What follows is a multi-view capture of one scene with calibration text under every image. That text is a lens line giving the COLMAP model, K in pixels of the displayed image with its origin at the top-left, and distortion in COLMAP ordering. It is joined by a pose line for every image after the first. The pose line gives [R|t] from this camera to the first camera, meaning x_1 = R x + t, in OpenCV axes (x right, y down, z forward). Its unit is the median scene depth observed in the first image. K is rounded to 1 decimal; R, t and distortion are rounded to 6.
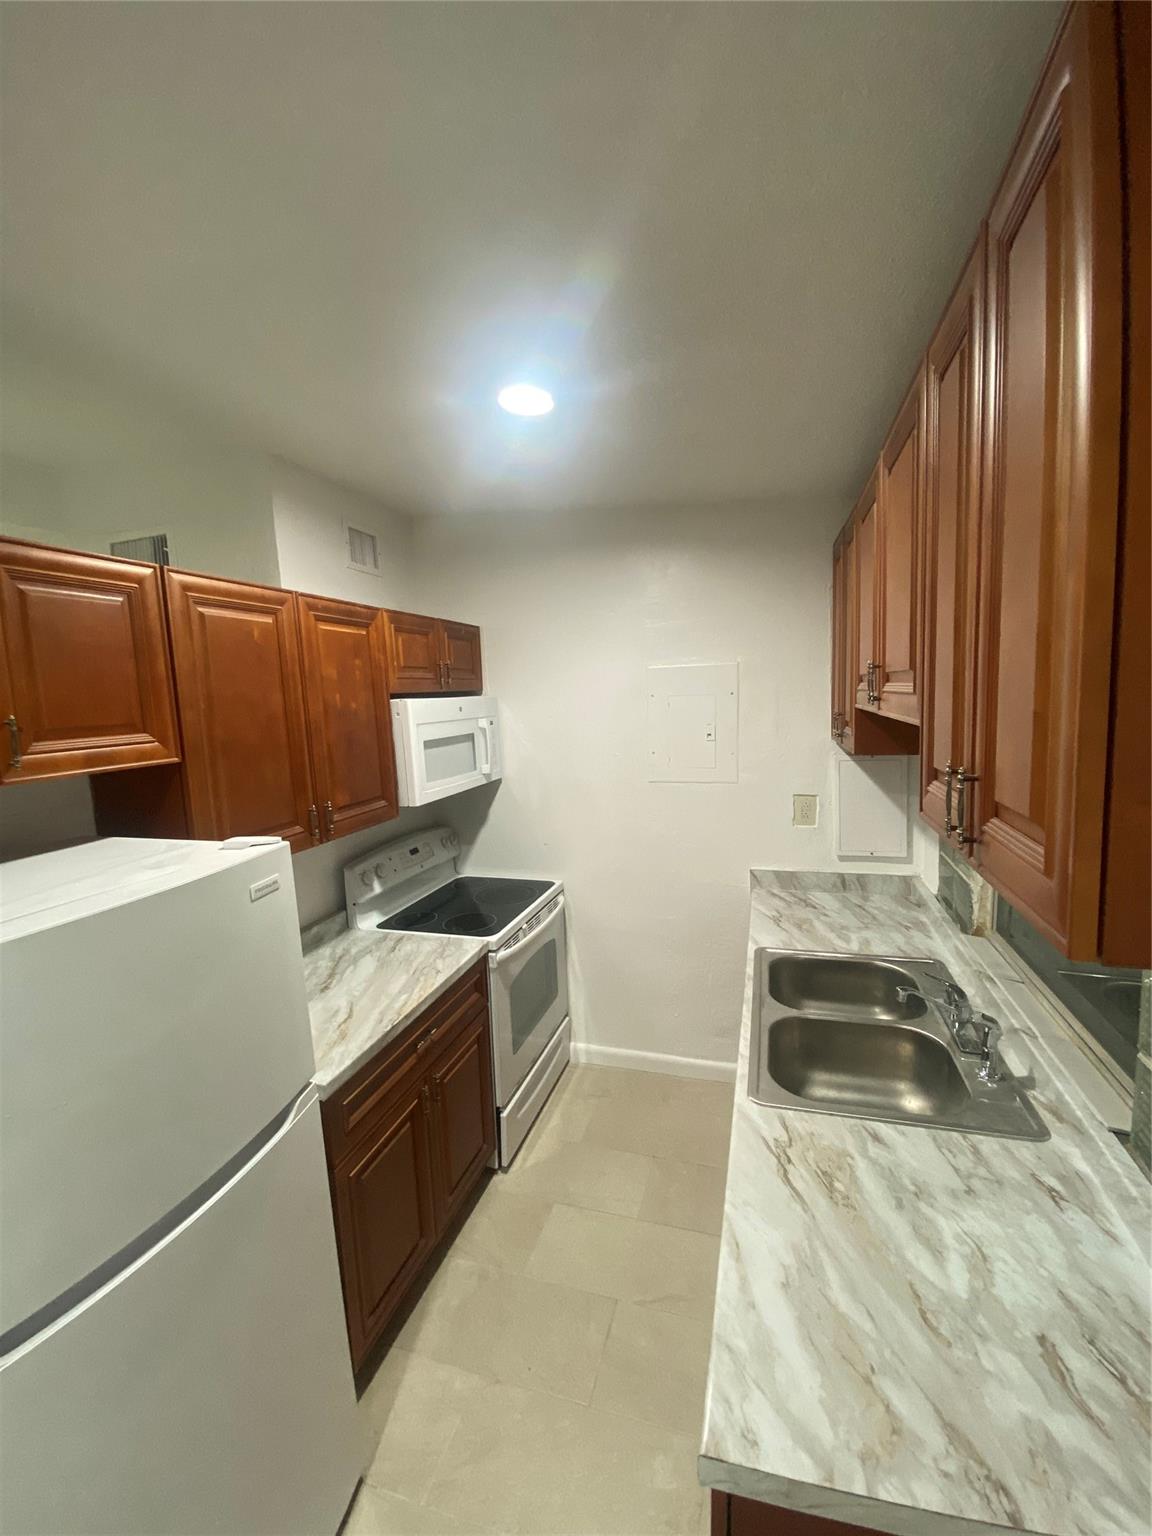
lens RADIAL K [[611.0, 0, 554.5], [0, 611.0, 771.7], [0, 0, 1]] dist [0.028539, -0.020177]
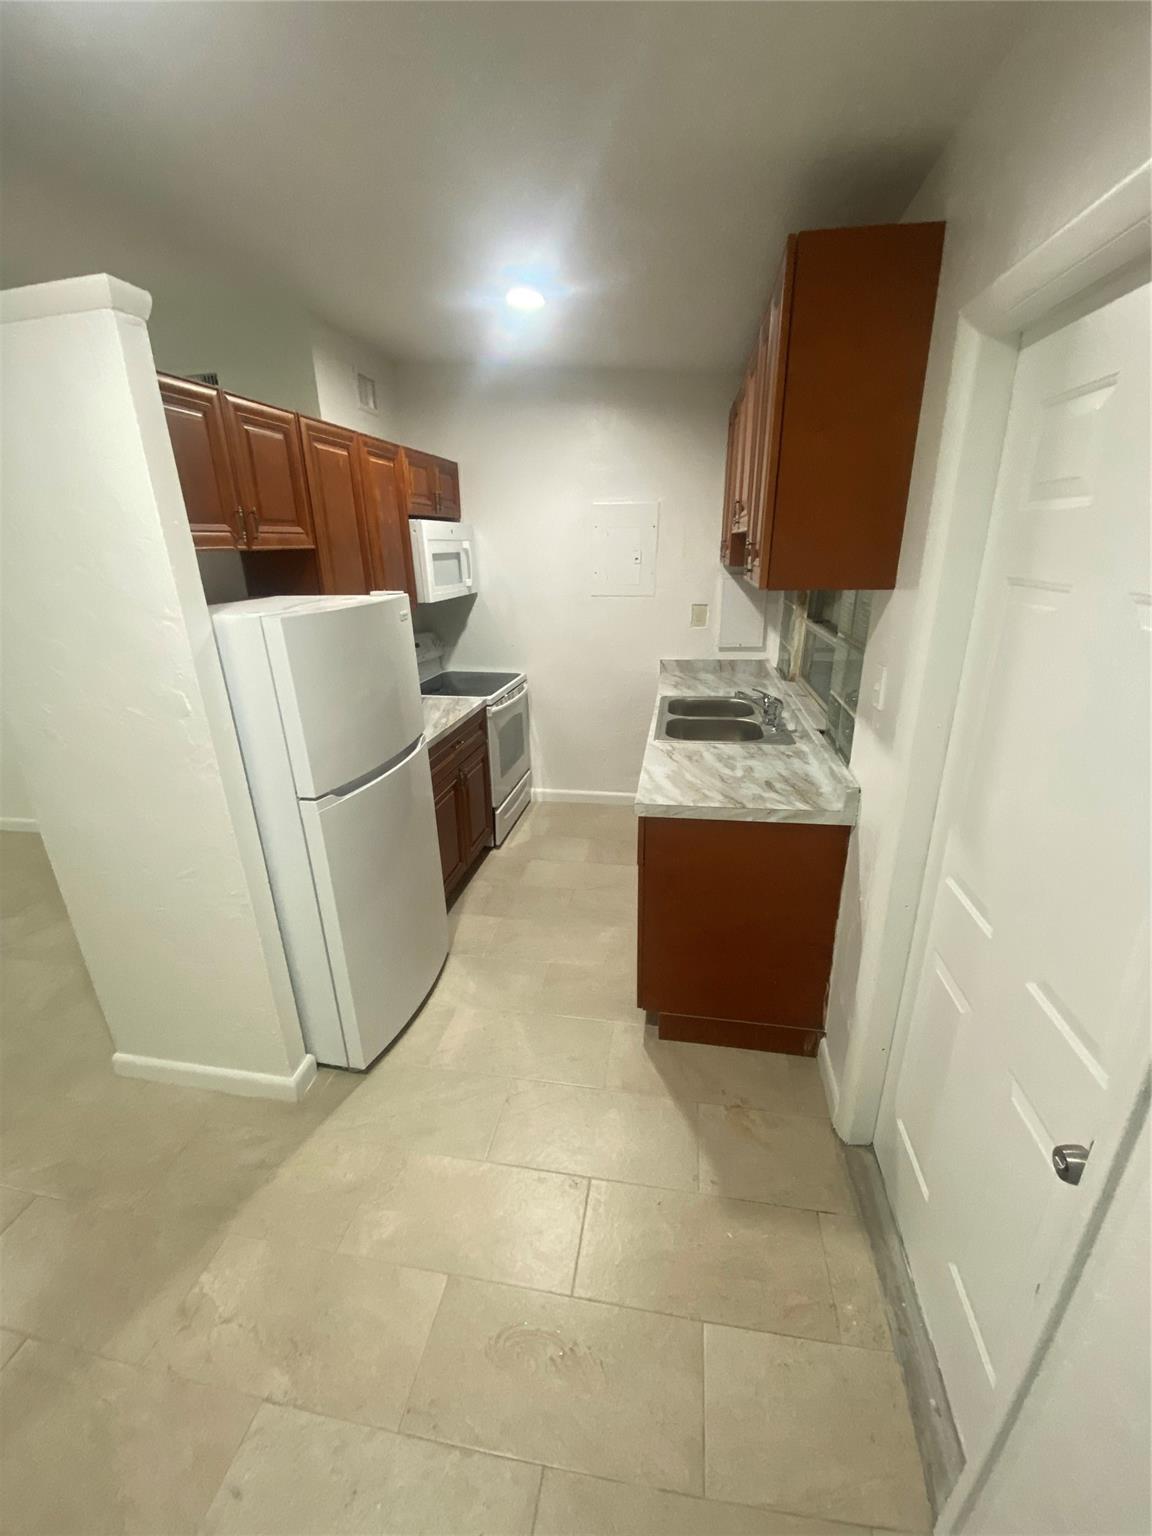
lens RADIAL K [[611.0, 0, 554.5], [0, 611.0, 771.7], [0, 0, 1]] dist [0.028539, -0.020177]
pose [[0.990215, -0.027394, 0.136831, -0.150410], [-0.003765, 0.974941, 0.222433, 0.121844], [-0.139496, -0.220772, 0.965298, -0.479531]]
